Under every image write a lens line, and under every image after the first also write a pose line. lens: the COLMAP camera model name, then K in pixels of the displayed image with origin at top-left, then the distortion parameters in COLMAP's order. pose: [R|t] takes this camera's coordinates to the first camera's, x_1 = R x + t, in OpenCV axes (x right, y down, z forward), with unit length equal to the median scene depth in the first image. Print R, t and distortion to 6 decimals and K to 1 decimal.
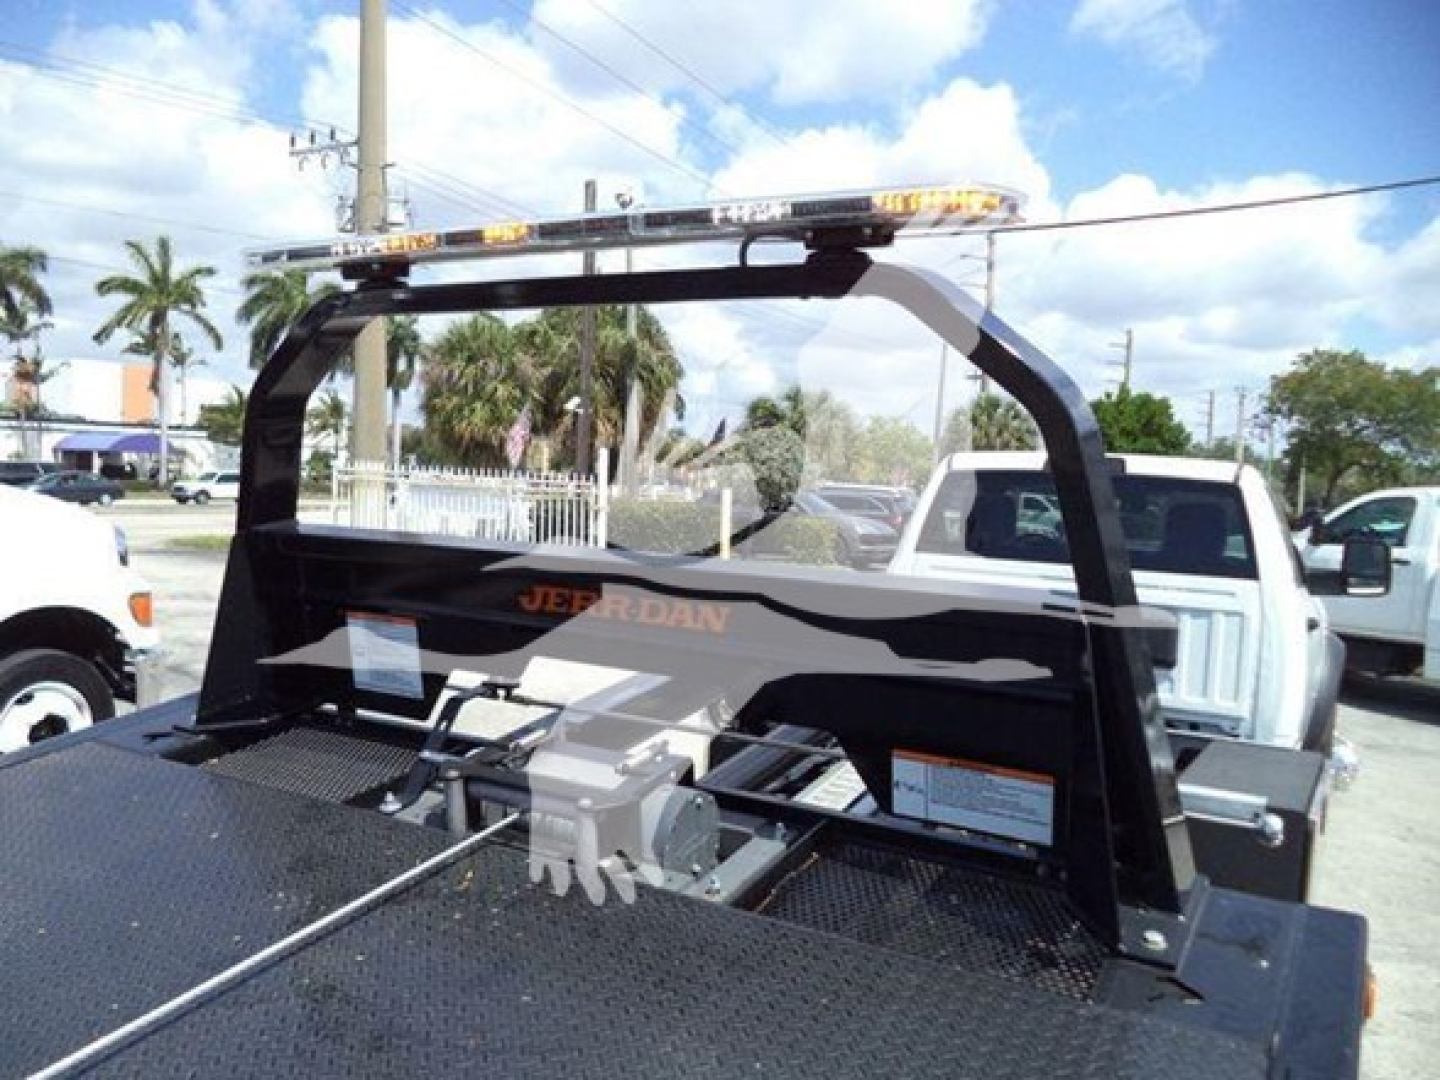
lens RADIAL K [[1166.7, 0, 717.5], [0, 1166.7, 564.6], [0, 0, 1]] dist [-0.047860, 0.013742]
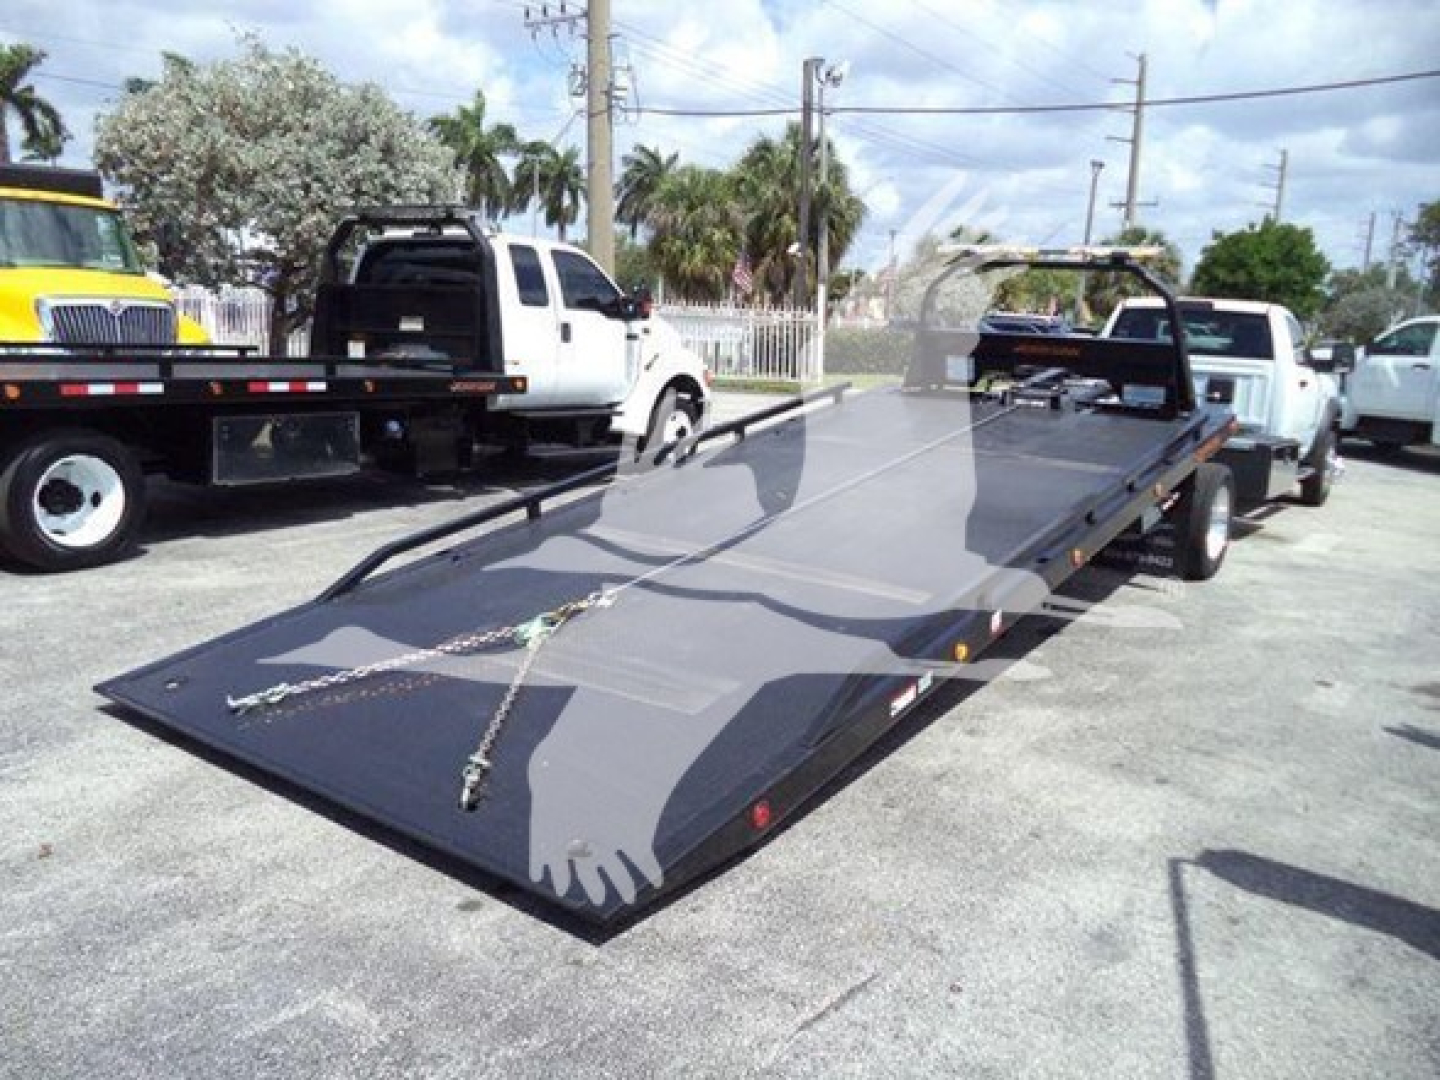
lens RADIAL K [[1166.7, 0, 717.5], [0, 1166.7, 564.6], [0, 0, 1]] dist [-0.047860, 0.013742]
pose [[0.994601, 0.015660, -0.102588, -0.053447], [-0.000794, 0.989667, 0.143380, 0.013512], [0.103774, -0.142525, 0.984336, -0.204475]]
